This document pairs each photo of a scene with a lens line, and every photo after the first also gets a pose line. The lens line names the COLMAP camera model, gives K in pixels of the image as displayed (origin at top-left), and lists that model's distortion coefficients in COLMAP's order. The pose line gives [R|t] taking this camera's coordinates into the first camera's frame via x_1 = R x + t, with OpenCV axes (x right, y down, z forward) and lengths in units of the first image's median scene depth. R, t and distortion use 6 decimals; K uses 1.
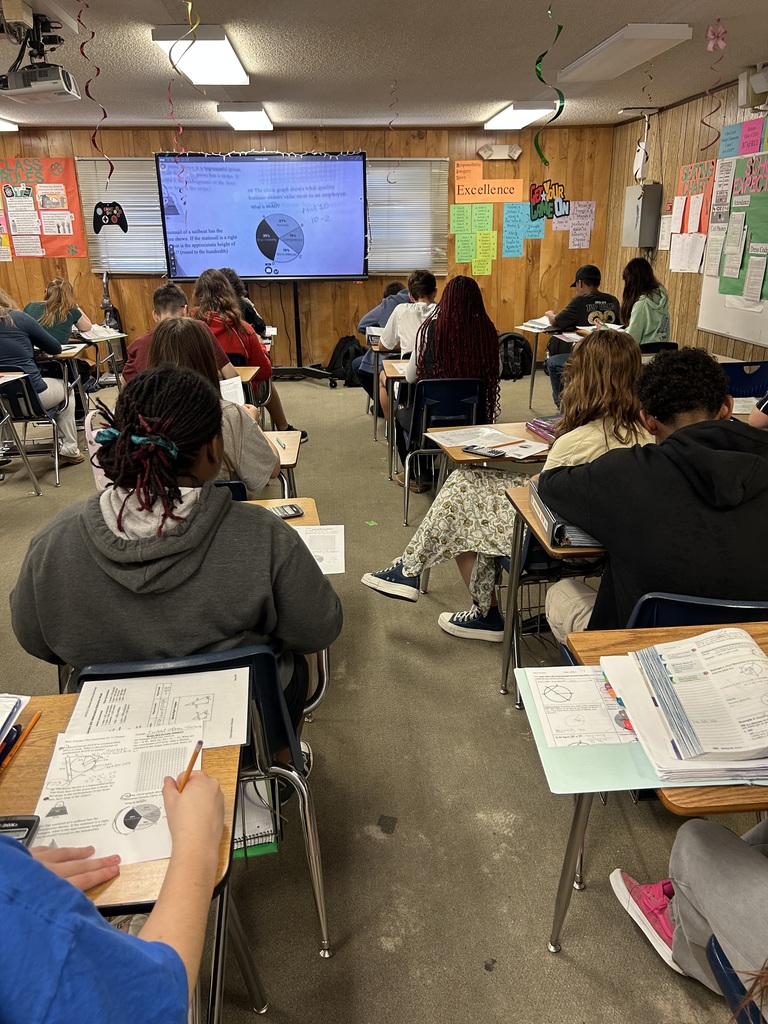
lens RADIAL K [[771.8, 0, 384.0], [0, 771.8, 512.0], [0, 0, 1]] dist [0.049602, -0.063294]
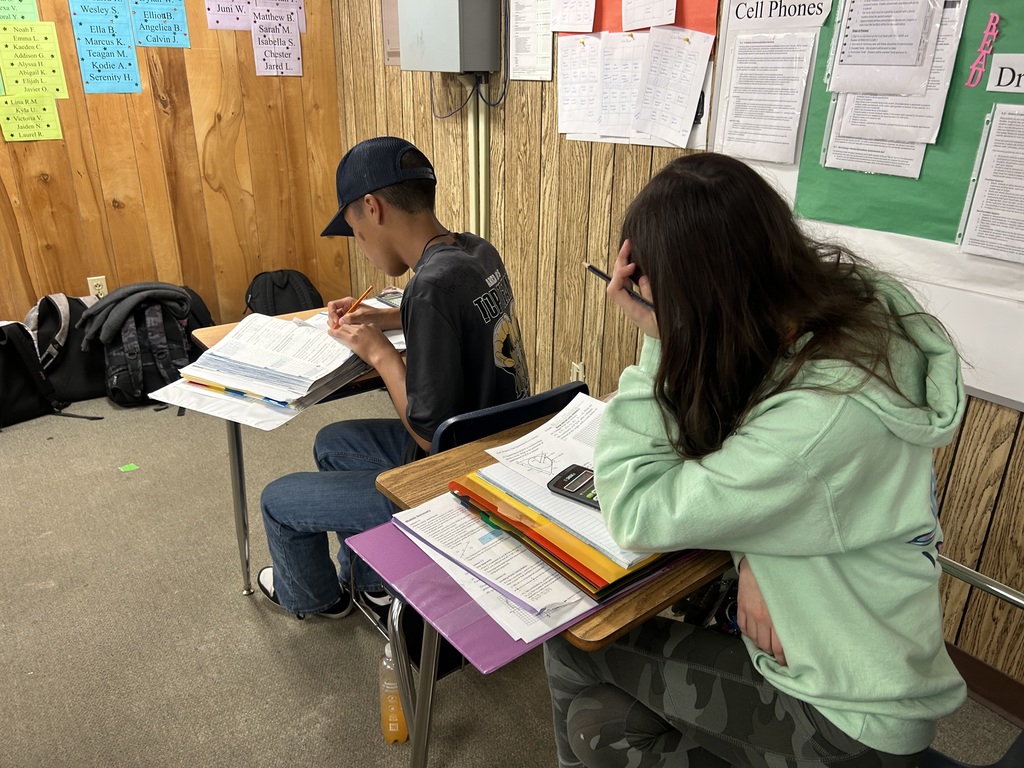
lens RADIAL K [[771.8, 0, 512.0], [0, 771.8, 384.0], [0, 0, 1]] dist [0.049602, -0.063294]
pose [[0.851047, -0.174768, 0.495152, 0.095407], [0.155290, 0.984575, 0.080608, -0.152013], [-0.501602, 0.008291, 0.865059, 0.462478]]
